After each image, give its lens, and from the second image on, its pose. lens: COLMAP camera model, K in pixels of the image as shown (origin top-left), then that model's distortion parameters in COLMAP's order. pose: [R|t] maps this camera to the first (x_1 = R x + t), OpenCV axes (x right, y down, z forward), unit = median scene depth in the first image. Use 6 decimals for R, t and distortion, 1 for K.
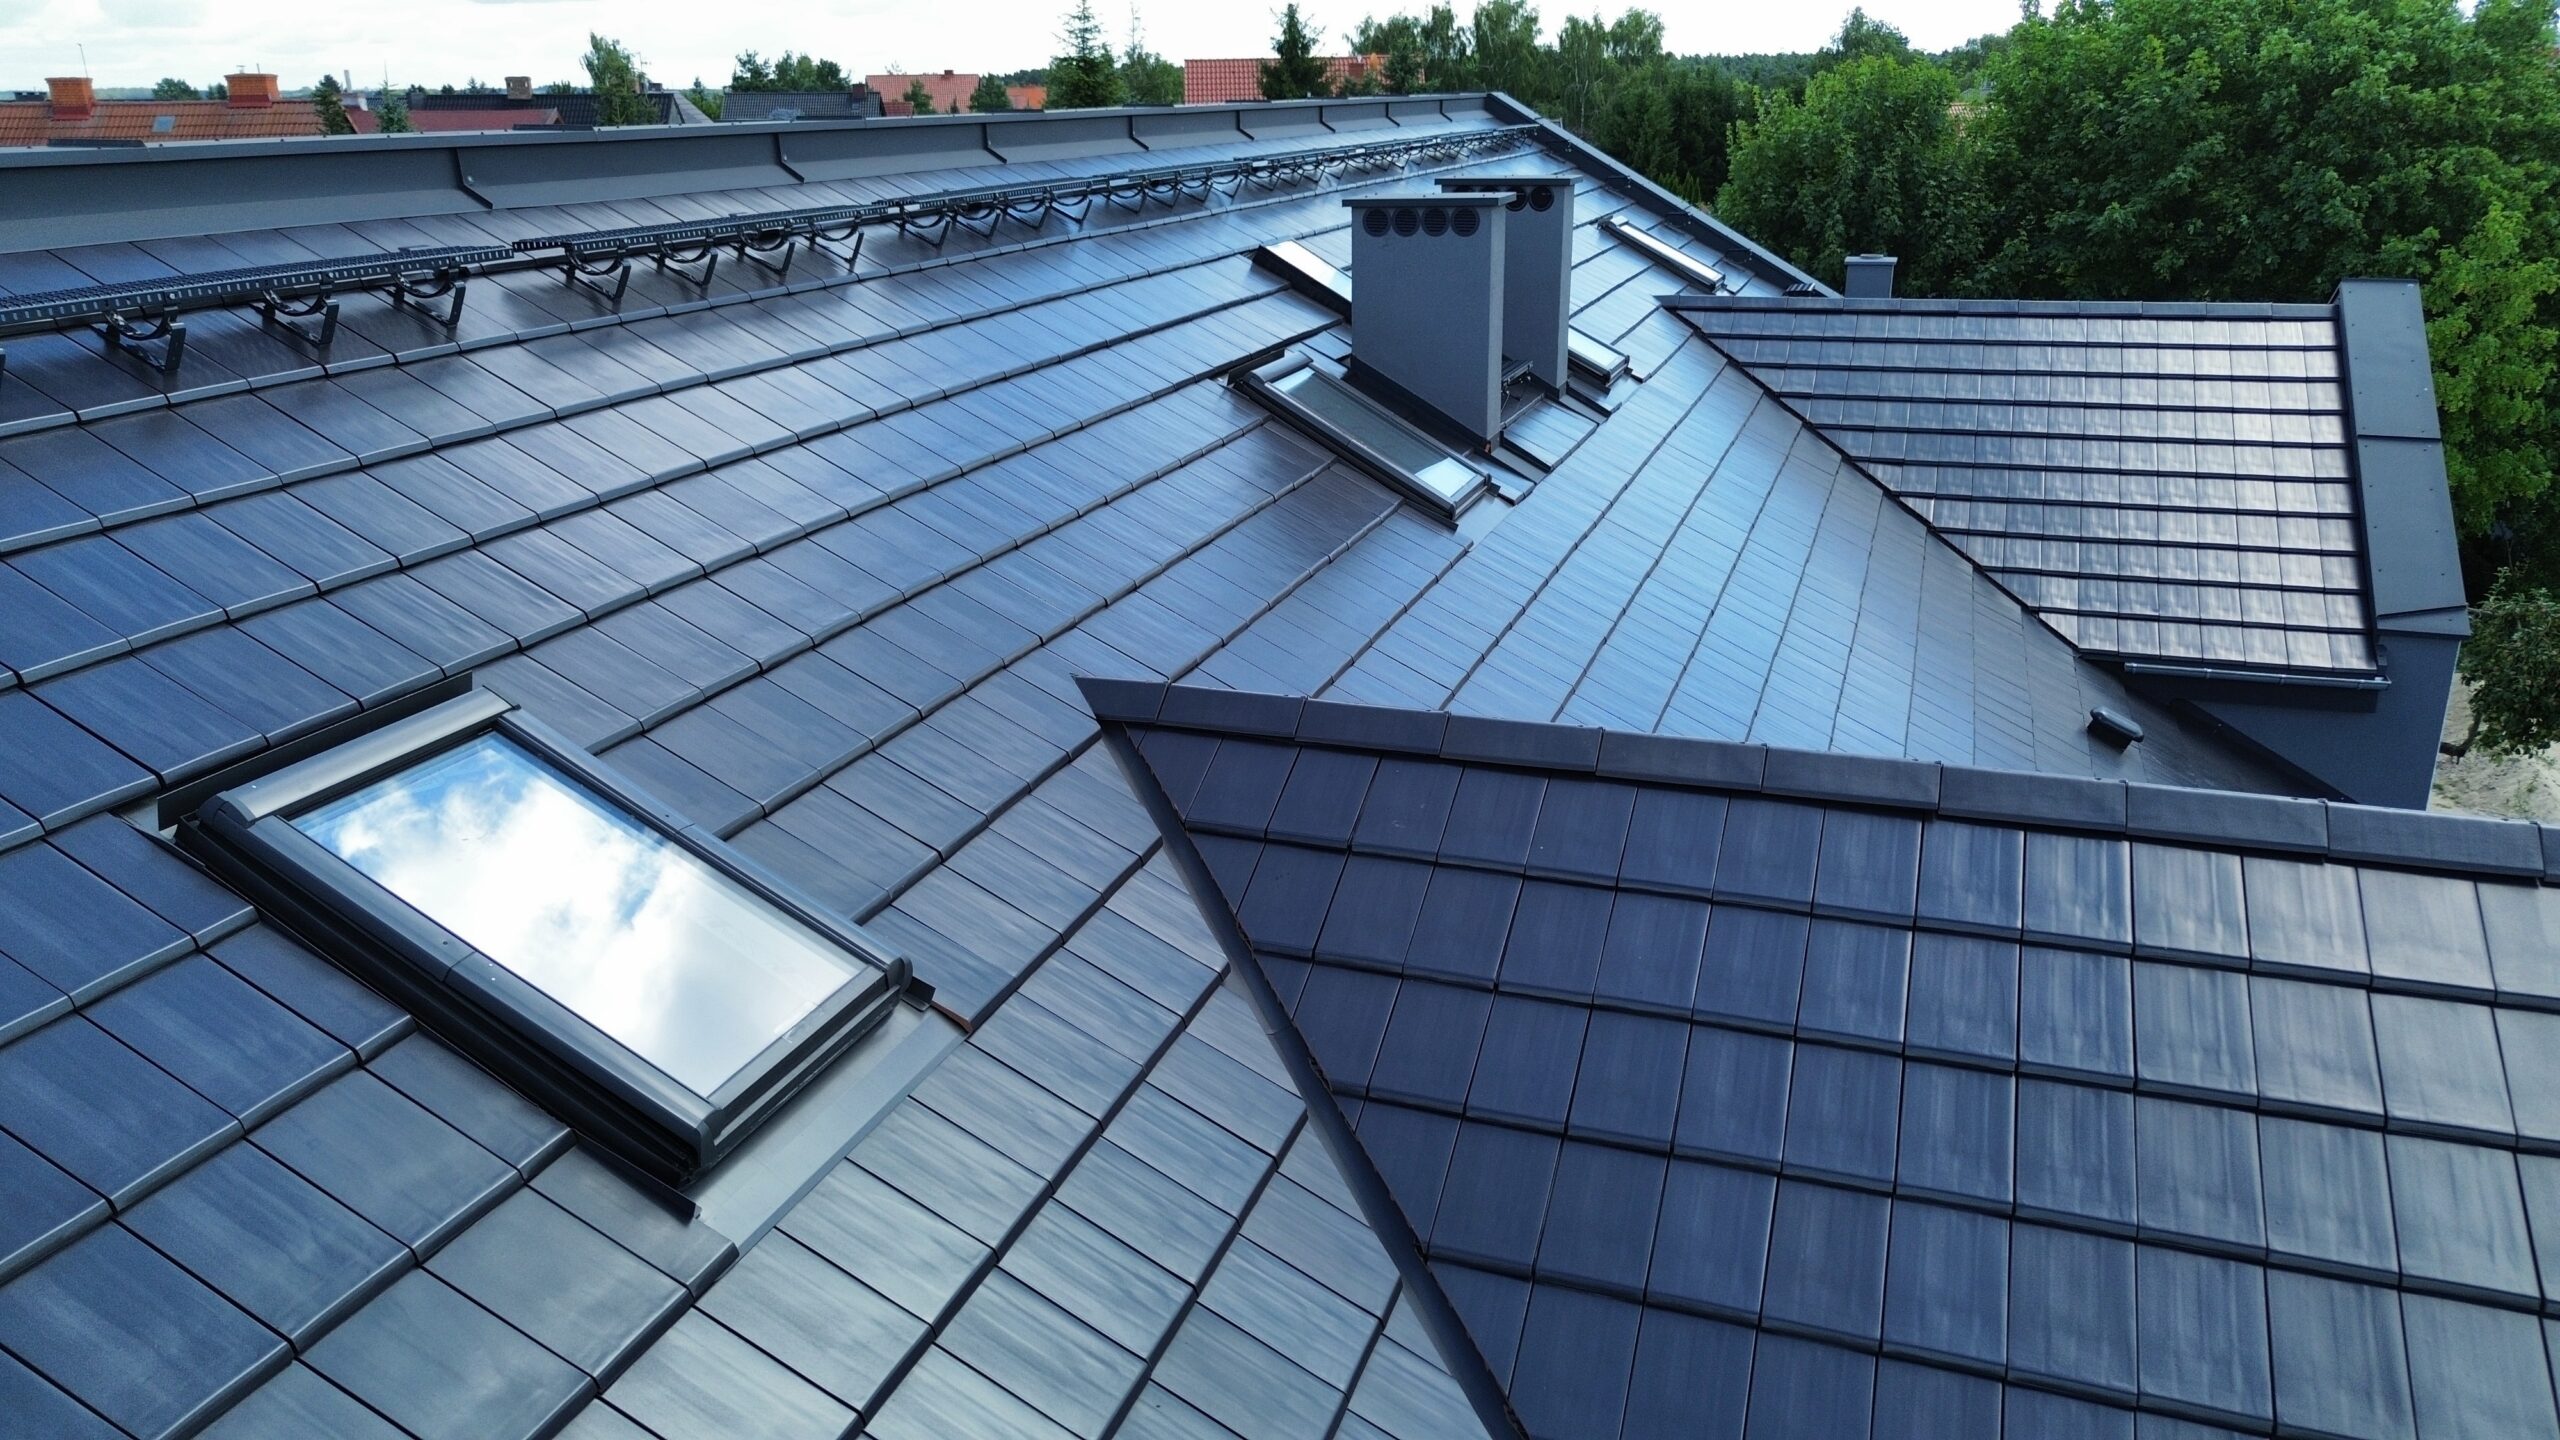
lens RADIAL K [[1808.7, 0, 1286.7], [0, 1808.7, 705.9], [0, 0, 1]] dist [0.069683, -0.063994]
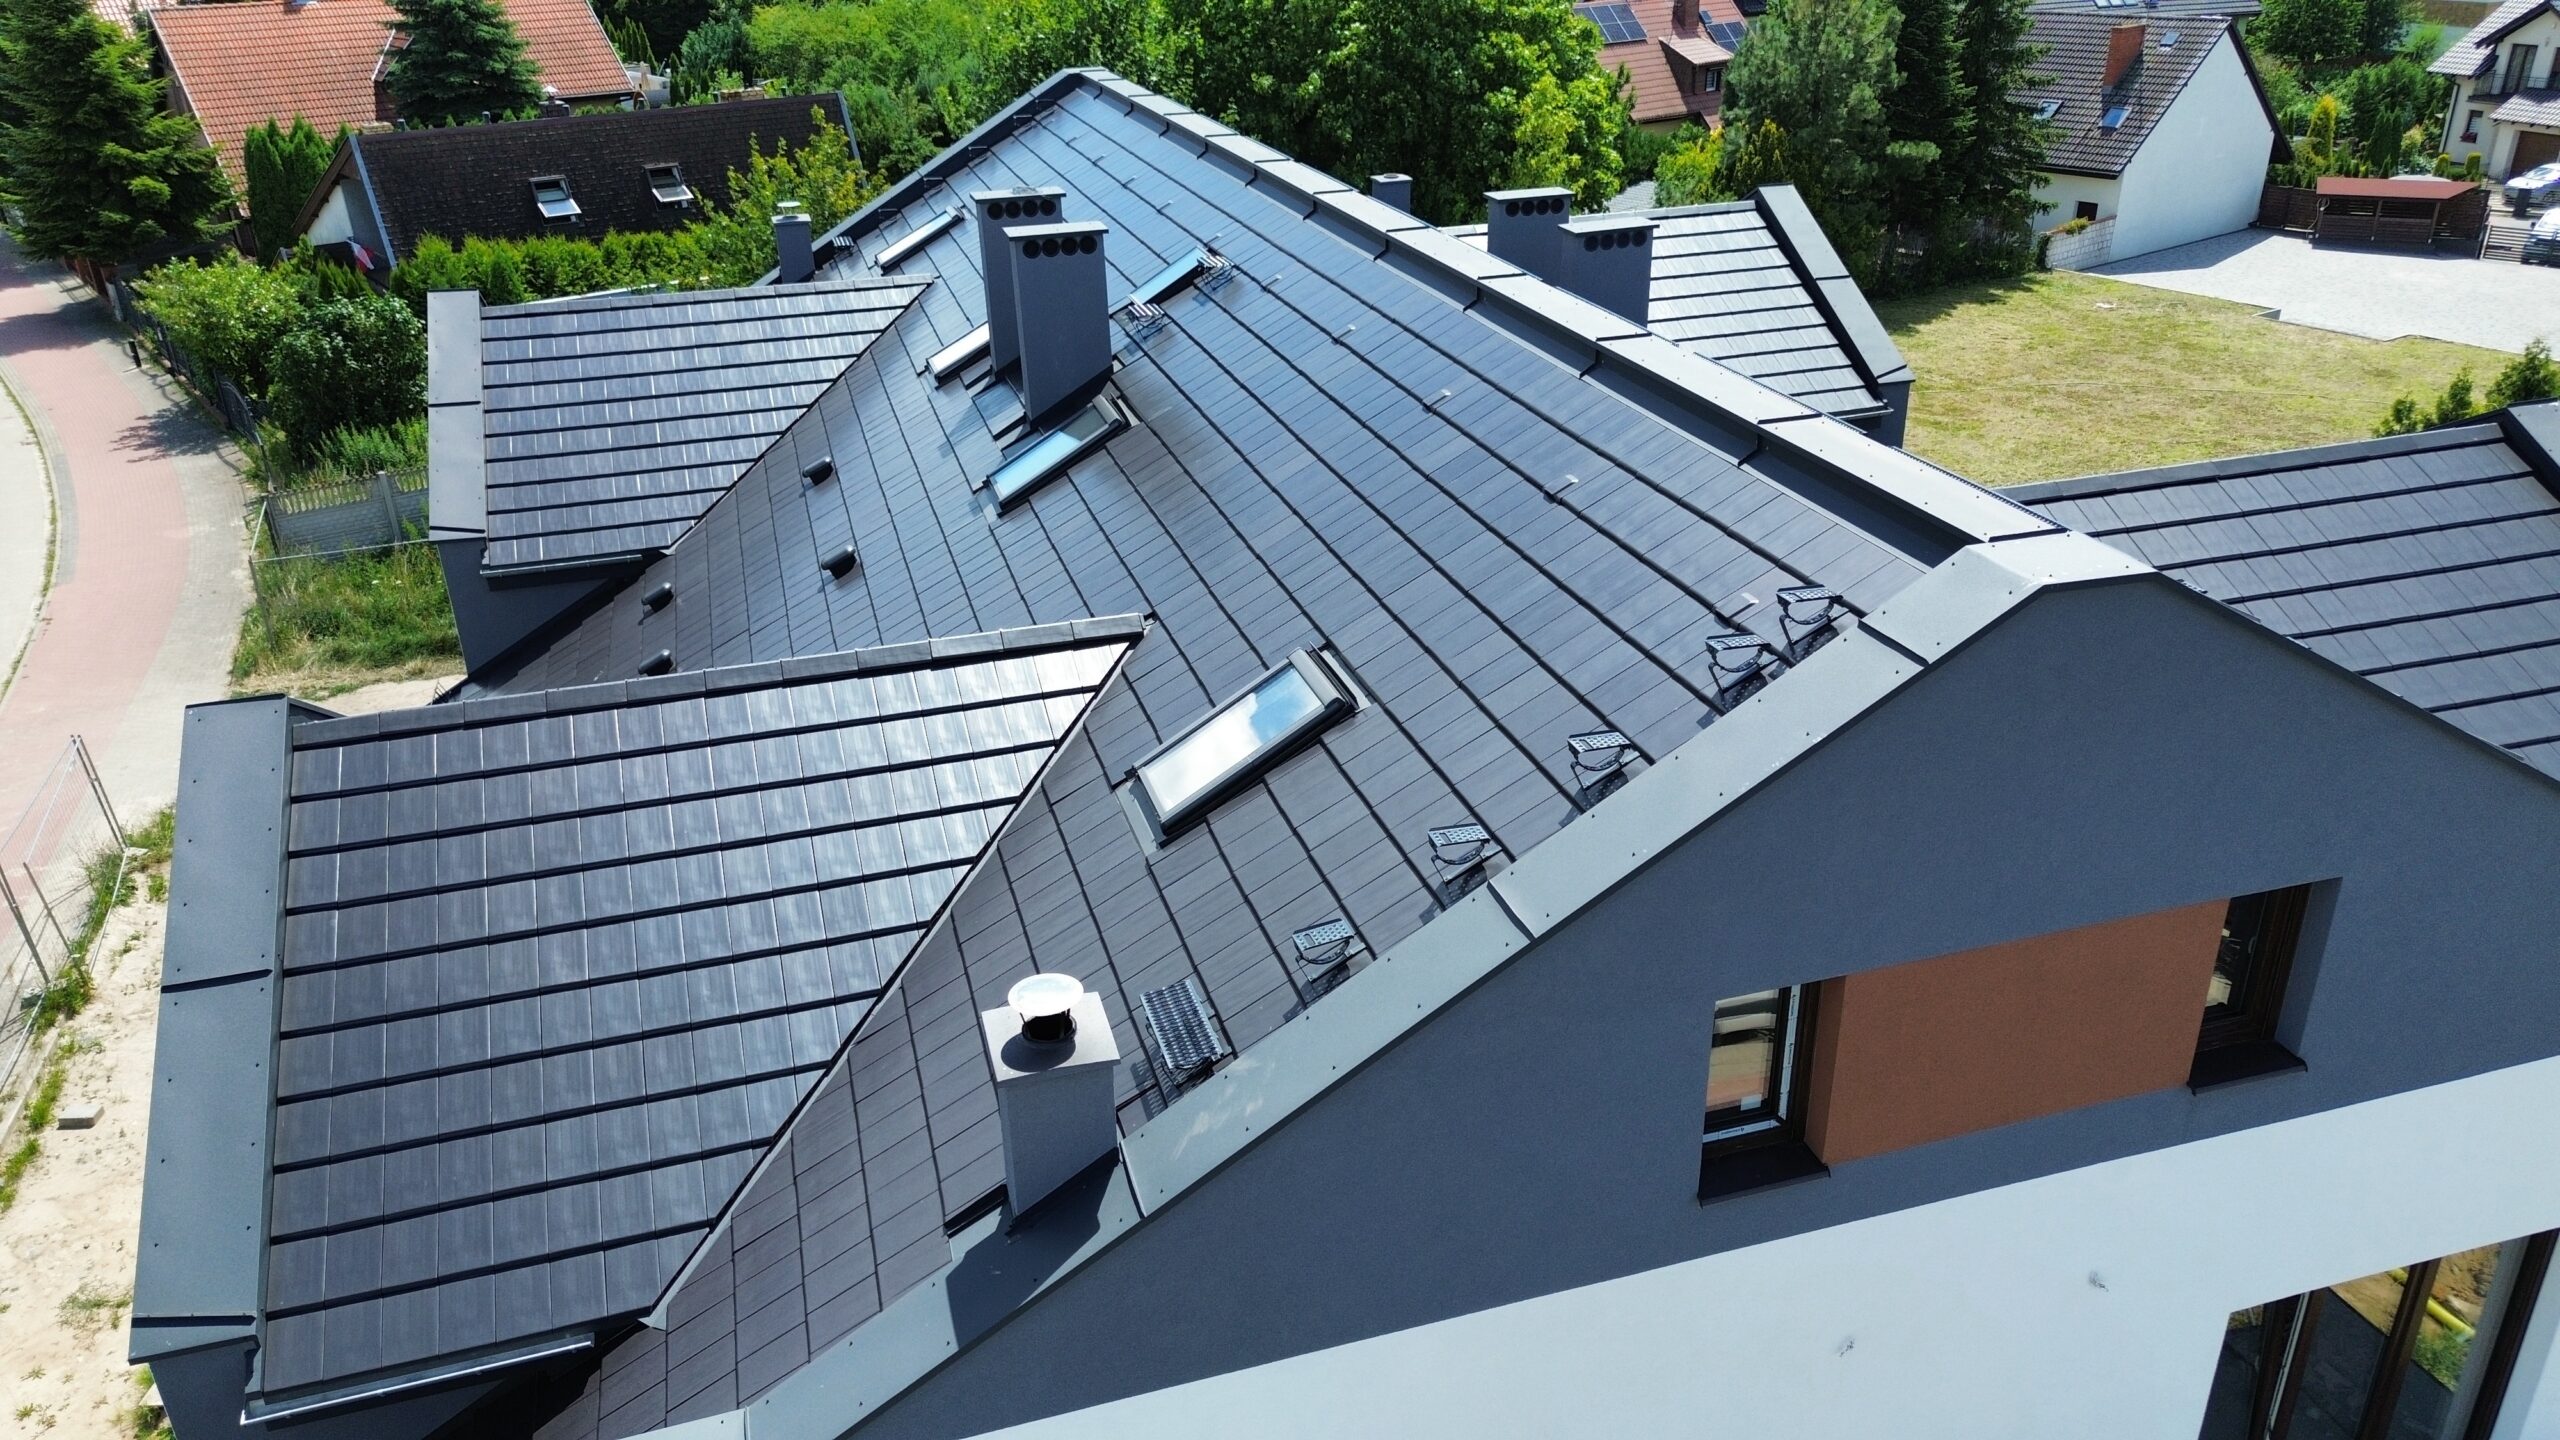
lens RADIAL K [[1818.6, 0, 1286.6], [0, 1818.6, 708.1], [0, 0, 1]] dist [0.032520, -0.000250]
pose [[0.810549, -0.250260, 0.529509, -1.211550], [0.197811, 0.967959, 0.154682, -0.157095], [-0.551254, -0.020634, 0.834083, -0.313666]]
